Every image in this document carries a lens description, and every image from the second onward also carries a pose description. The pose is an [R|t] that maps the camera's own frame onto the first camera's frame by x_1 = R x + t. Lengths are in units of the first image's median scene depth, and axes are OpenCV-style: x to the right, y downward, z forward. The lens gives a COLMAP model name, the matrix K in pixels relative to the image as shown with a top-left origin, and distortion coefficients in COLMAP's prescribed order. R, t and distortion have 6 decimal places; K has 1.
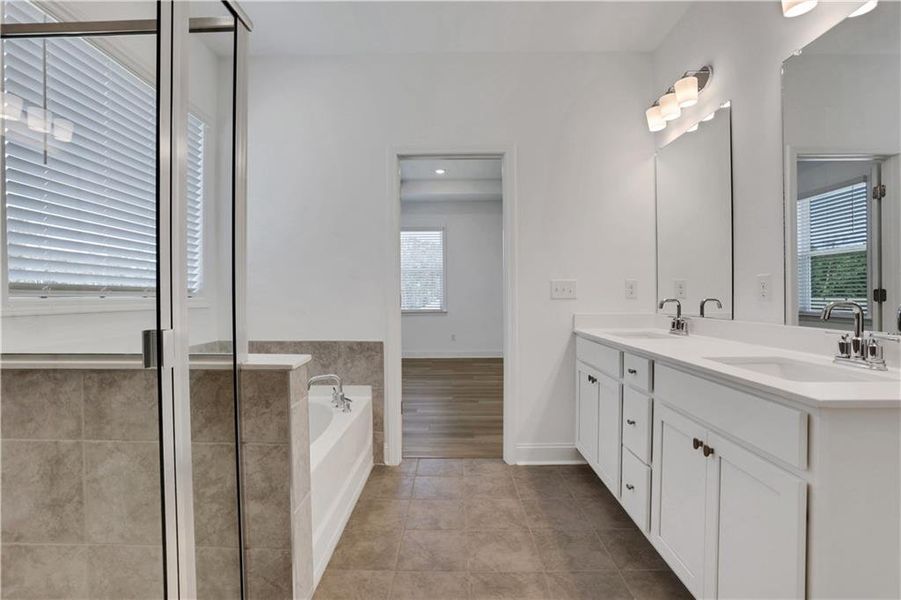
lens RADIAL K [[447.2, 0, 432.0], [0, 447.2, 301.7], [0, 0, 1]] dist [-0.082398, 0.048747]
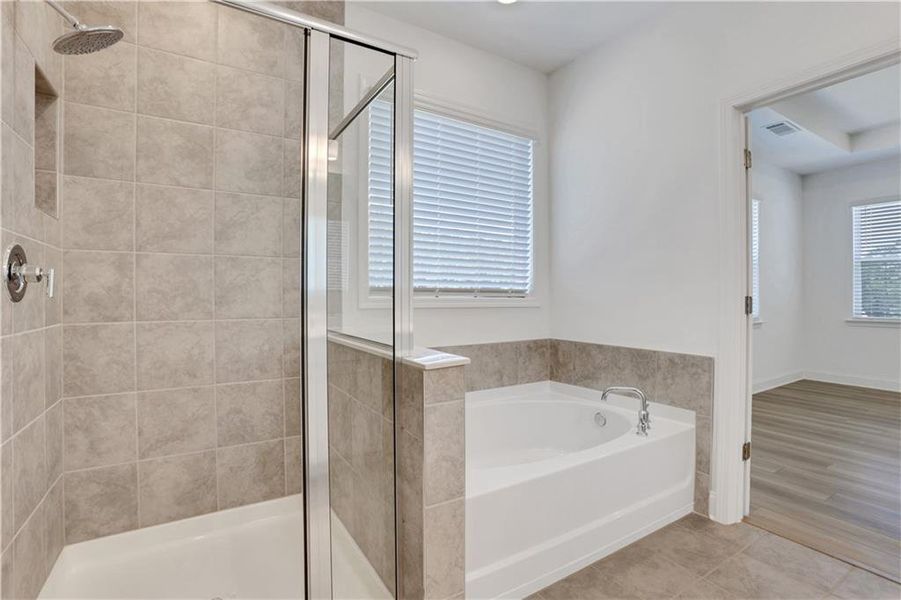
lens RADIAL K [[424.5, 0, 446.4], [0, 424.5, 299.1], [0, 0, 1]] dist [-0.077851, 0.039004]
pose [[0.545095, 0.012139, -0.838286, 0.236707], [-0.017984, 0.999834, 0.002784, -0.005074], [0.838181, 0.013558, 0.545223, 0.228534]]
